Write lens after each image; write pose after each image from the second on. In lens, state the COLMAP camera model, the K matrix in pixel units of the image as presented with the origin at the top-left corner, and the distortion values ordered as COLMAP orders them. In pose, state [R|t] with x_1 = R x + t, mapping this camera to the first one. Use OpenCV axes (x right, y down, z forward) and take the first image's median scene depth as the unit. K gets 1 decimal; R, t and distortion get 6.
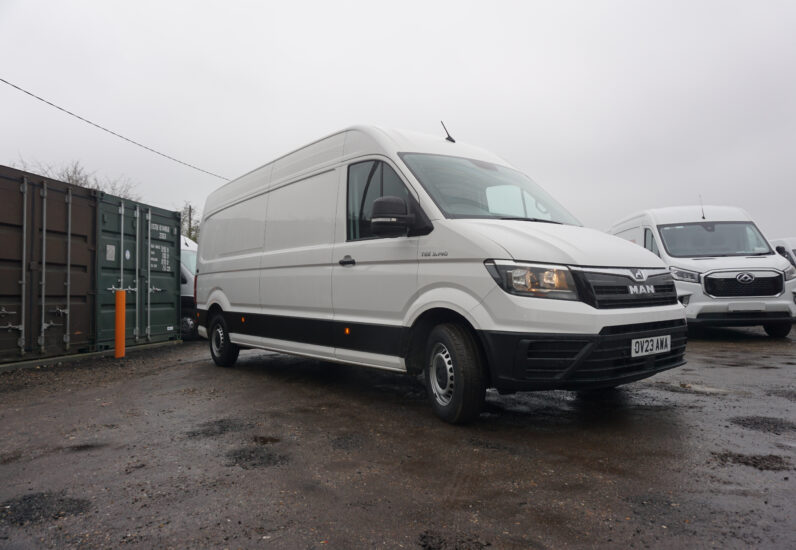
lens RADIAL K [[536.1, 0, 401.3], [0, 536.1, 270.3], [0, 0, 1]] dist [-0.044133, 0.001691]
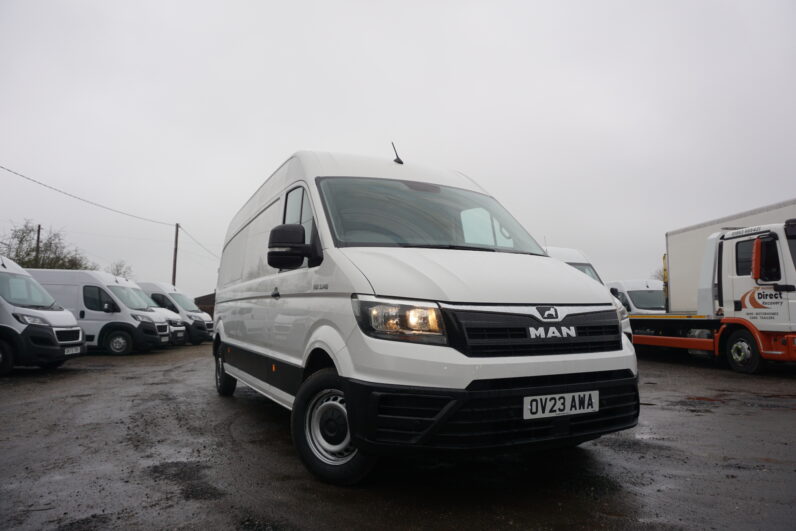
lens RADIAL K [[522.0, 0, 401.0], [0, 522.0, 272.2], [0, 0, 1]] dist [-0.048799, 0.029971]
pose [[0.980580, -0.004672, -0.196066, 0.387005], [-0.005339, 0.998710, -0.050501, -0.013080], [0.196049, 0.050567, 0.979289, 0.192389]]
